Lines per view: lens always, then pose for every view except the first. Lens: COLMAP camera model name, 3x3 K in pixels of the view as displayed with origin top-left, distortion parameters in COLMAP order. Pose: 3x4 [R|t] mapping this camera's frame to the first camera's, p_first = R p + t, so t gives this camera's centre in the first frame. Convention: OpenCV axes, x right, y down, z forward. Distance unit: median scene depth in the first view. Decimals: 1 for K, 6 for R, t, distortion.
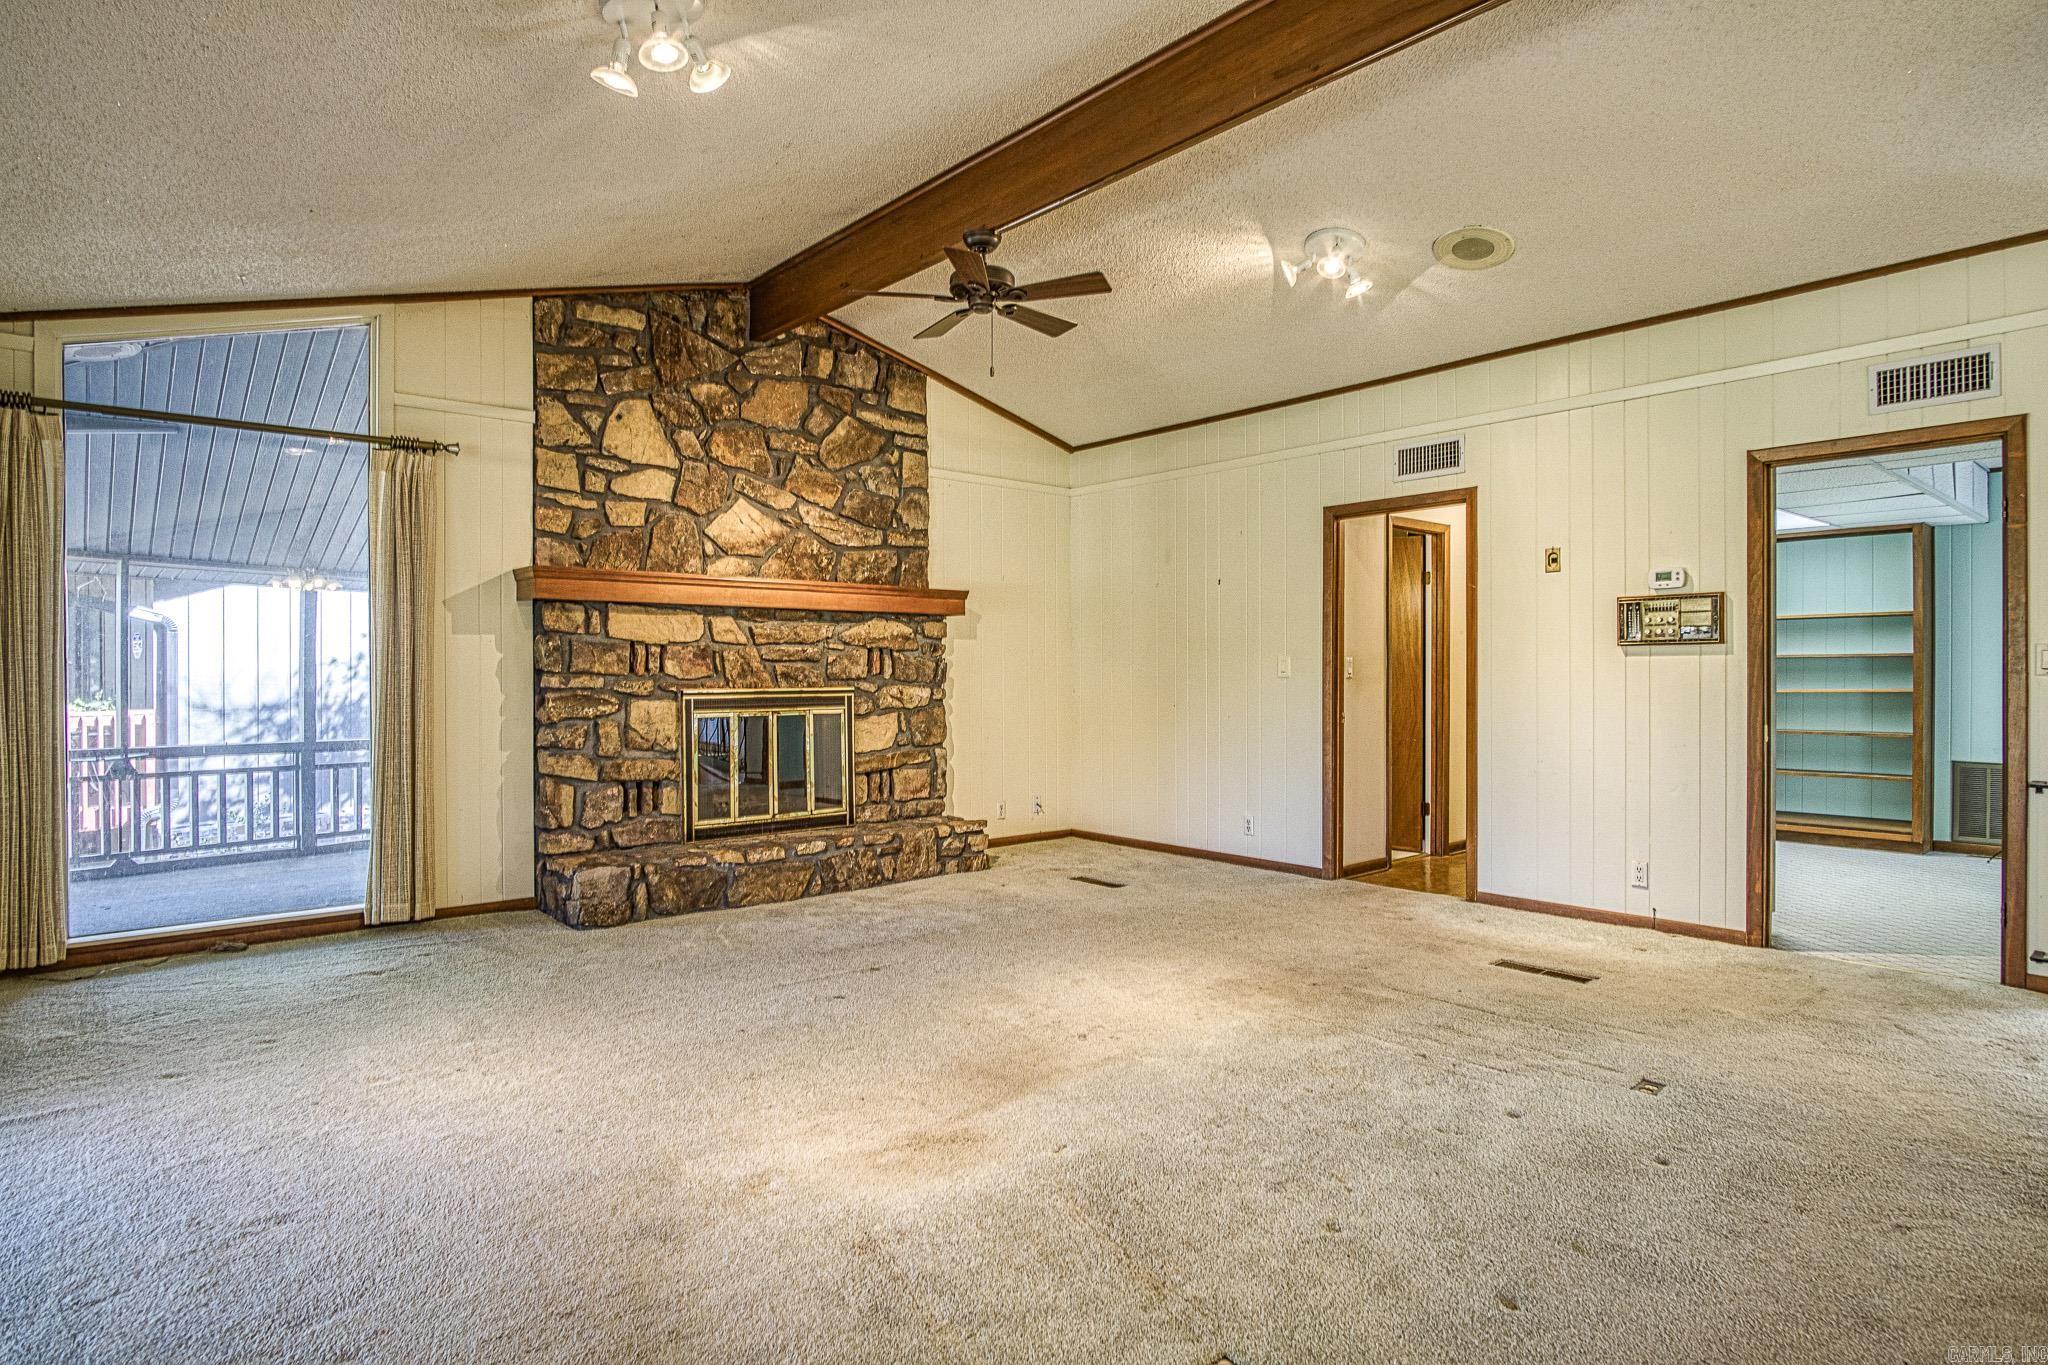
lens RADIAL K [[1077.4, 0, 1008.4], [0, 1077.4, 678.1], [0, 0, 1]] dist [-0.026817, 0.001565]
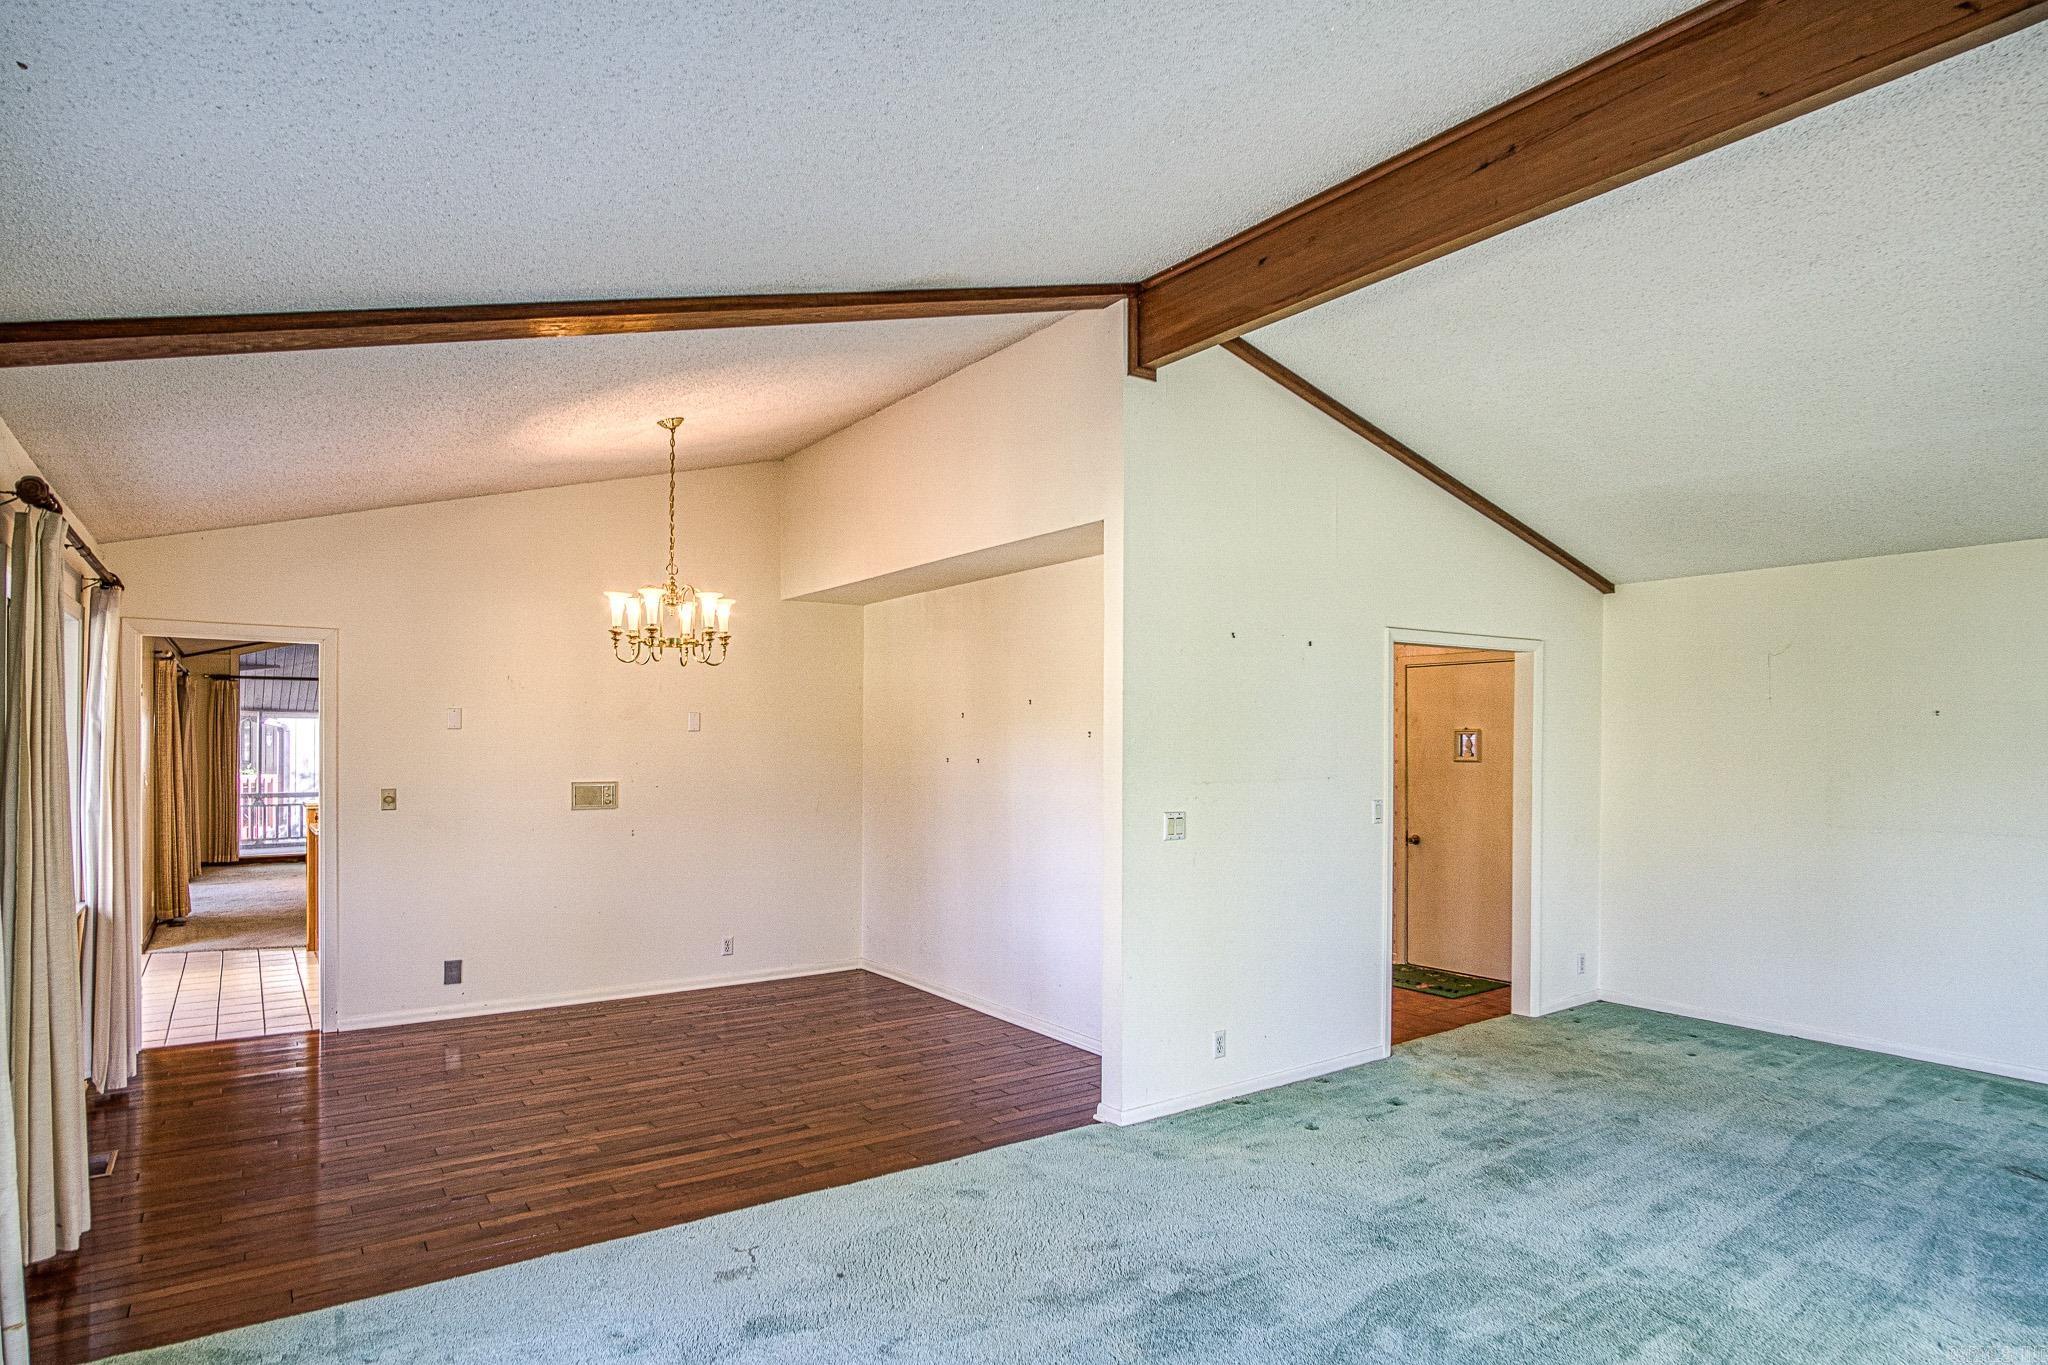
lens RADIAL K [[1113.4, 0, 1025.5], [0, 1113.4, 751.4], [0, 0, 1]] dist [-0.001560, 0.000185]
pose [[0.995071, 0.013977, -0.098175, 1.088369], [-0.013347, 0.999886, 0.007071, -0.065534], [0.098263, -0.005725, 0.995144, -1.280308]]
